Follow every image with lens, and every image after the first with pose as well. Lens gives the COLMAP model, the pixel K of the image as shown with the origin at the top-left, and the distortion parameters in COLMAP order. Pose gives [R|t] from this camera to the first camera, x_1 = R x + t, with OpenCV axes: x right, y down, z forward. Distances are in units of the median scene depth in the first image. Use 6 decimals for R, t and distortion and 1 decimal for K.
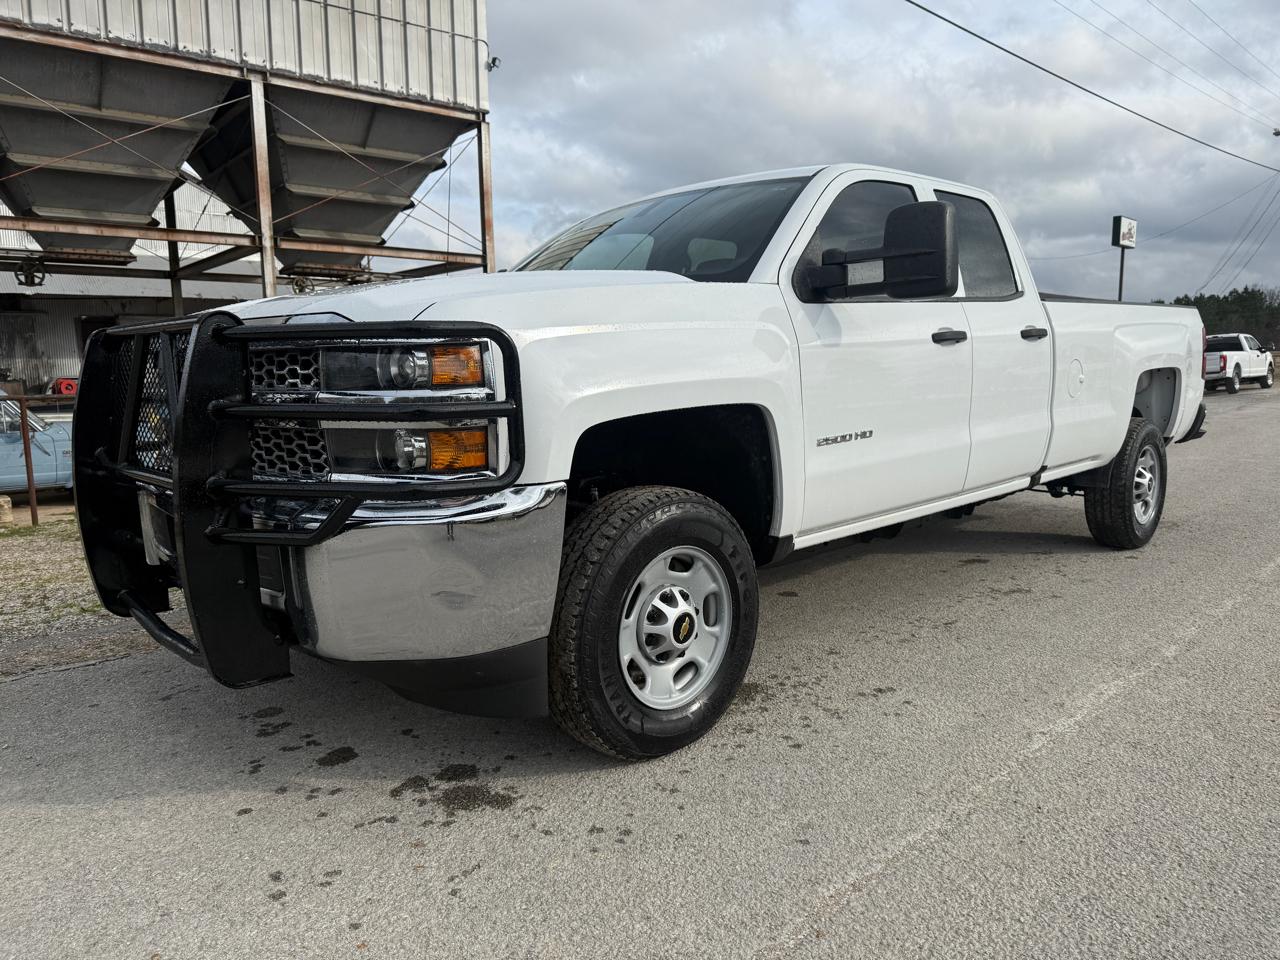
lens RADIAL K [[909.4, 0, 641.8], [0, 909.4, 482.2], [0, 0, 1]] dist [0.002104, 0.000442]
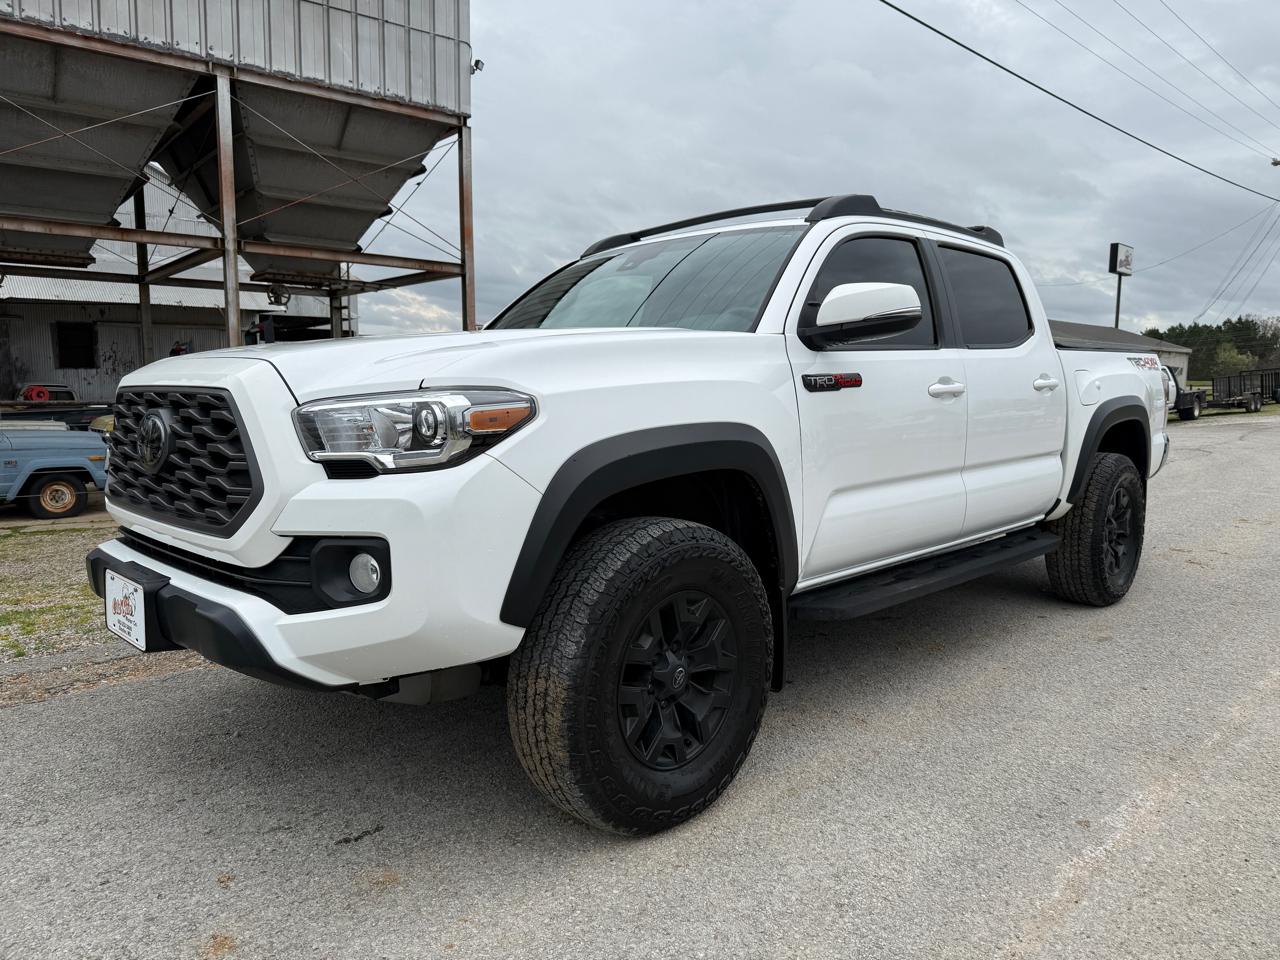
lens RADIAL K [[905.4, 0, 645.9], [0, 905.4, 482.2], [0, 0, 1]] dist [0.000944, 0.000288]
pose [[0.999808, 0.017898, 0.007940, 0.017784], [-0.017740, 0.999651, -0.019593, -0.005242], [-0.008288, 0.019449, 0.999777, 0.053161]]
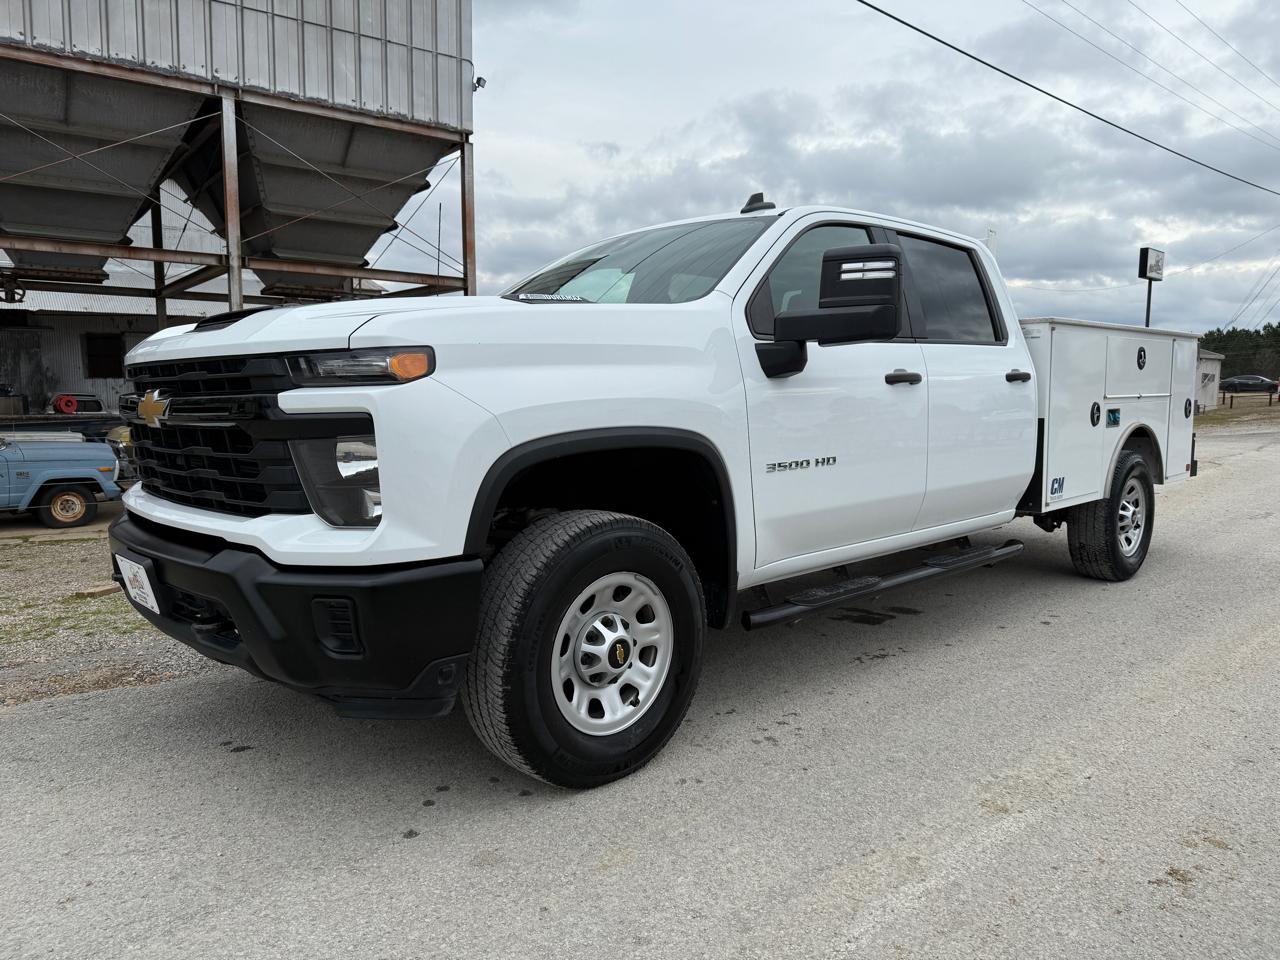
lens RADIAL K [[905.4, 0, 645.9], [0, 905.4, 482.2], [0, 0, 1]] dist [0.000944, 0.000288]
pose [[0.999407, 0.020822, -0.027415, 0.055777], [-0.021499, 0.999466, -0.024625, -0.013007], [0.026888, 0.025200, 0.999321, 0.046954]]
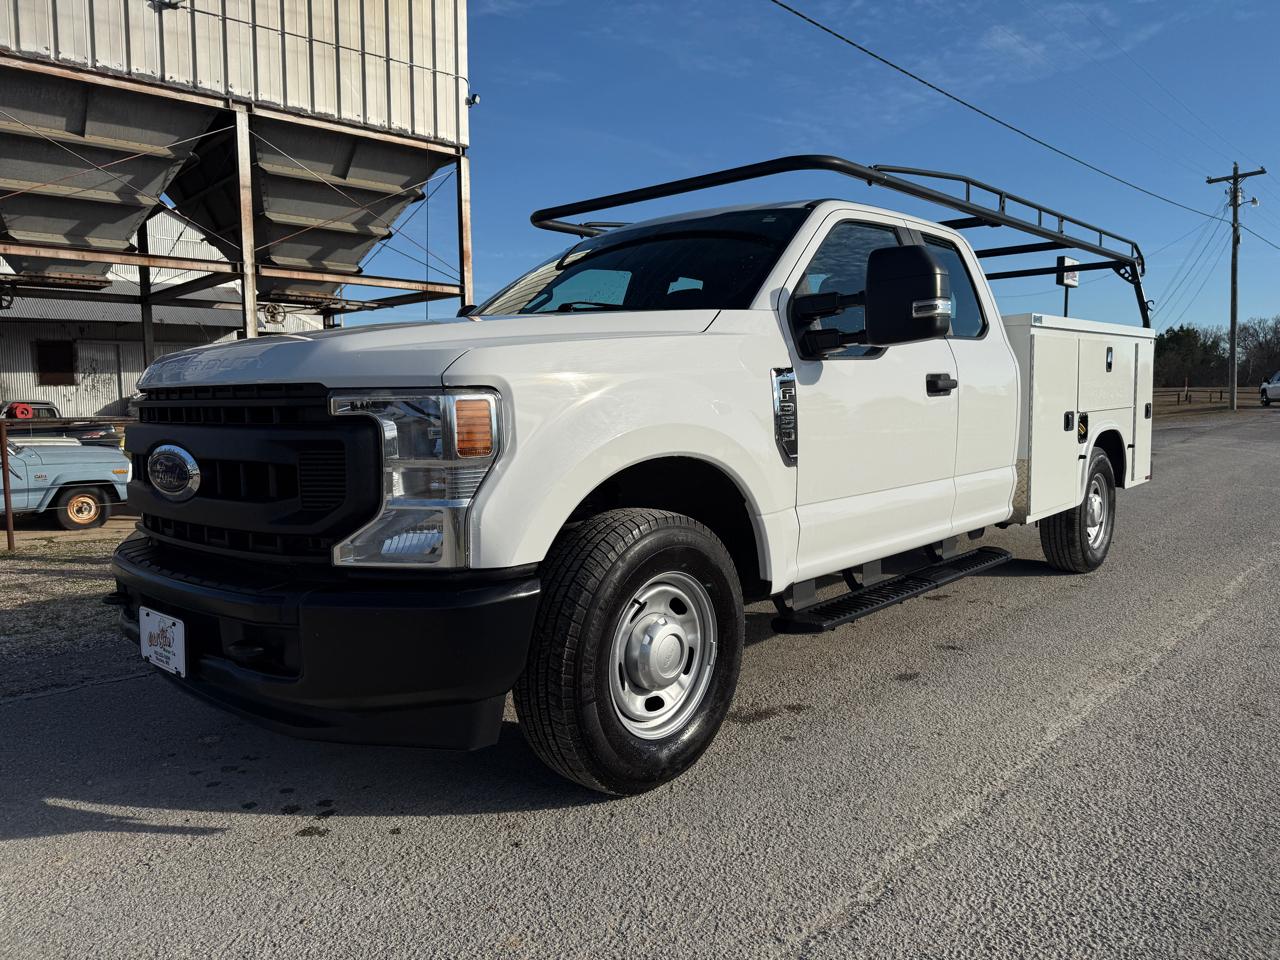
lens RADIAL K [[909.9, 0, 642.3], [0, 909.9, 480.0], [0, 0, 1]] dist [0.006430, -0.006748]
pose [[0.998701, 0.004943, 0.050716, -0.024869], [-0.003131, 0.999356, -0.035732, 0.003463], [-0.050860, 0.035527, 0.998074, -0.018882]]
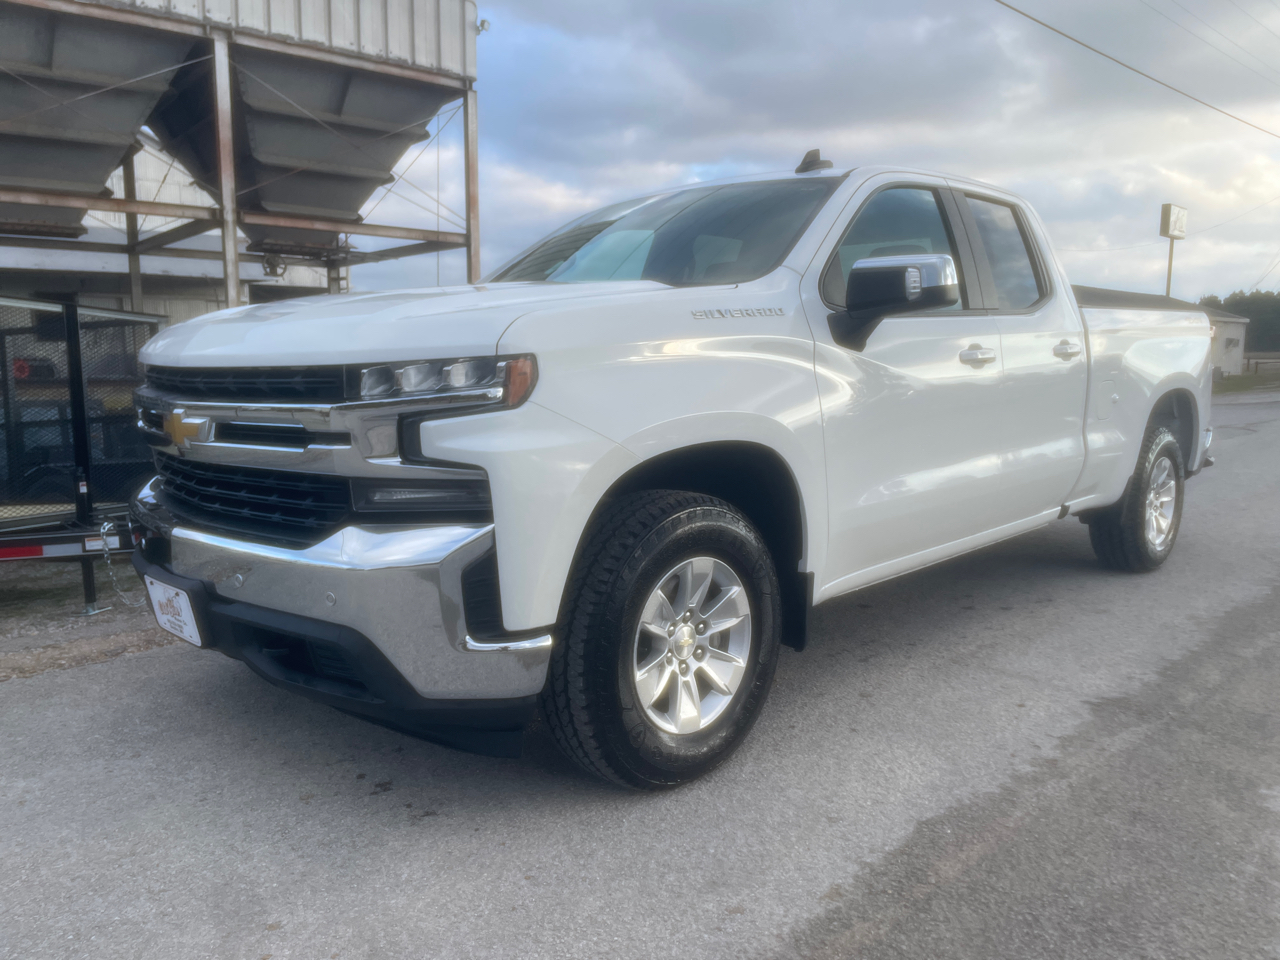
lens RADIAL K [[968.5, 0, 645.9], [0, 968.5, 473.4], [0, 0, 1]] dist [0.081040, -0.106515]
pose [[0.999820, 0.018595, -0.003788, 0.015979], [-0.018625, 0.999793, -0.008139, -0.003684], [0.003636, 0.008208, 0.999960, 0.013545]]
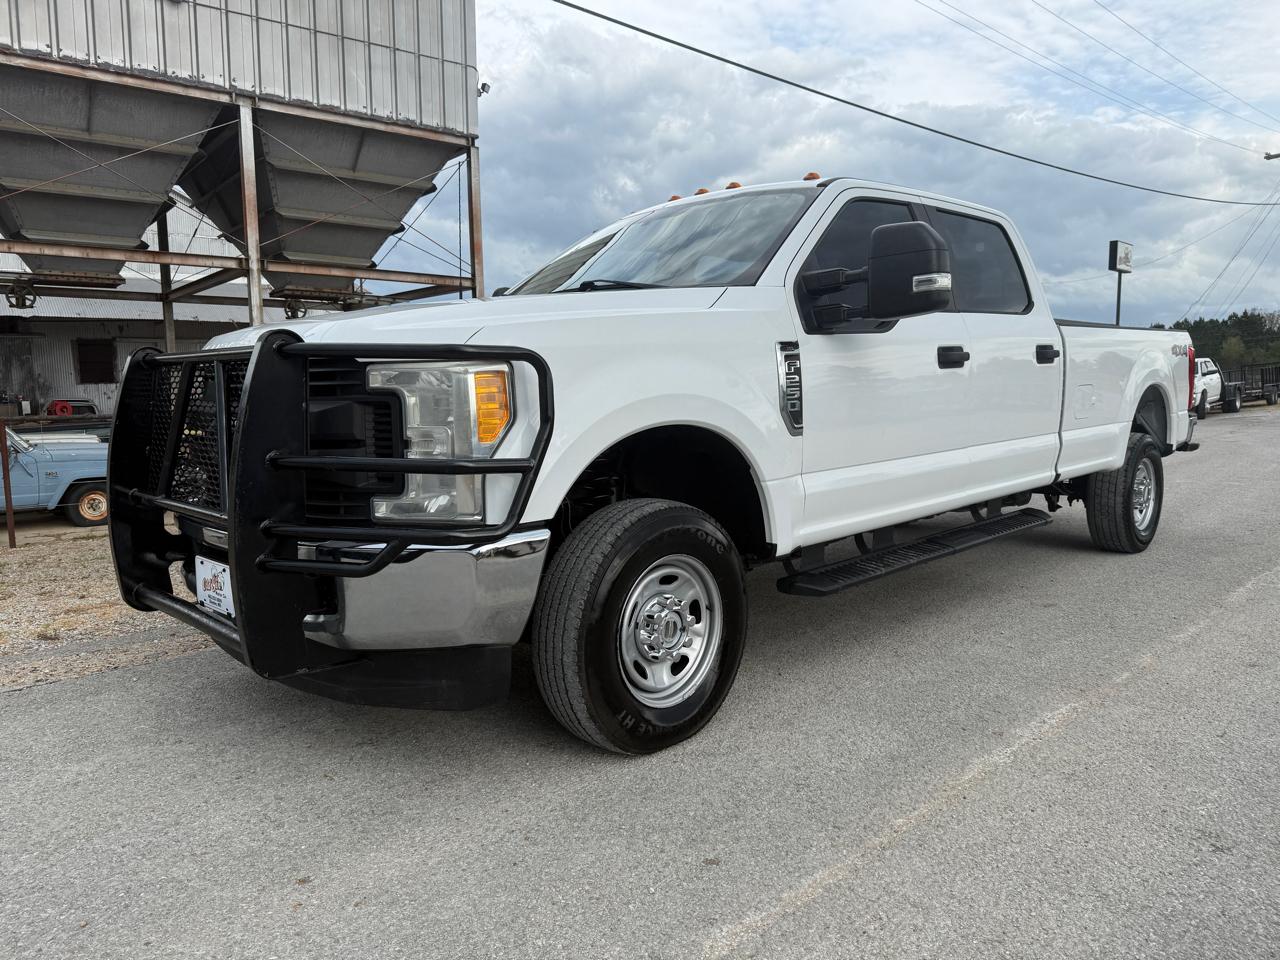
lens RADIAL K [[907.7, 0, 642.5], [0, 907.7, 480.9], [0, 0, 1]] dist [0.007013, -0.004533]
pose [[0.999994, 0.001545, -0.003116, 0.018917], [-0.001627, 0.999649, -0.026457, 0.000301], [0.003074, 0.026461, 0.999645, 0.005279]]
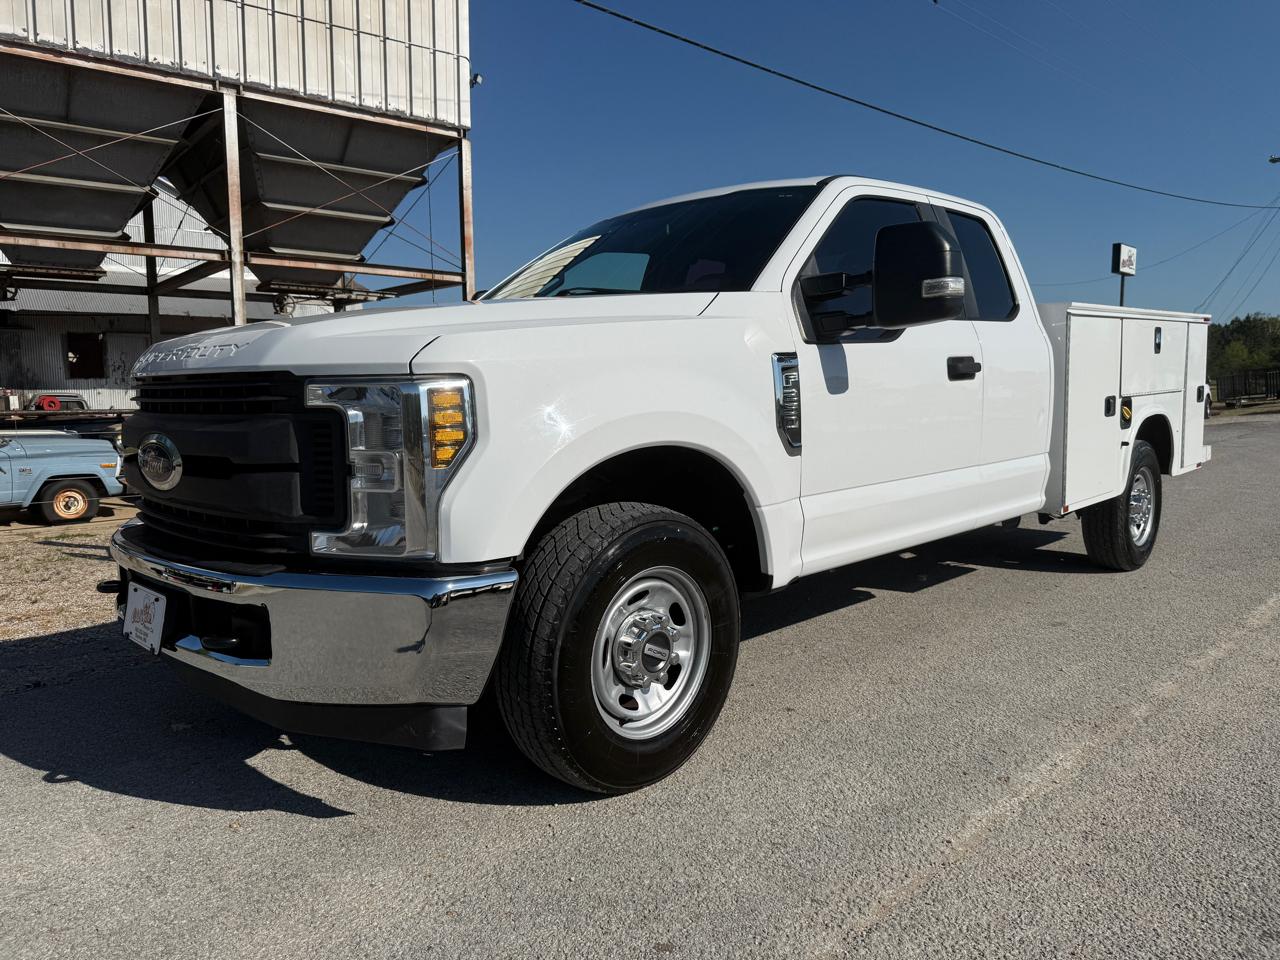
lens RADIAL K [[910.3, 0, 643.4], [0, 910.3, 477.0], [0, 0, 1]] dist [-0.001754, 0.001220]
pose [[0.999950, 0.009620, -0.002837, 0.027526], [-0.009703, 0.999474, -0.030941, -0.002212], [0.002538, 0.030967, 0.999517, 0.031252]]
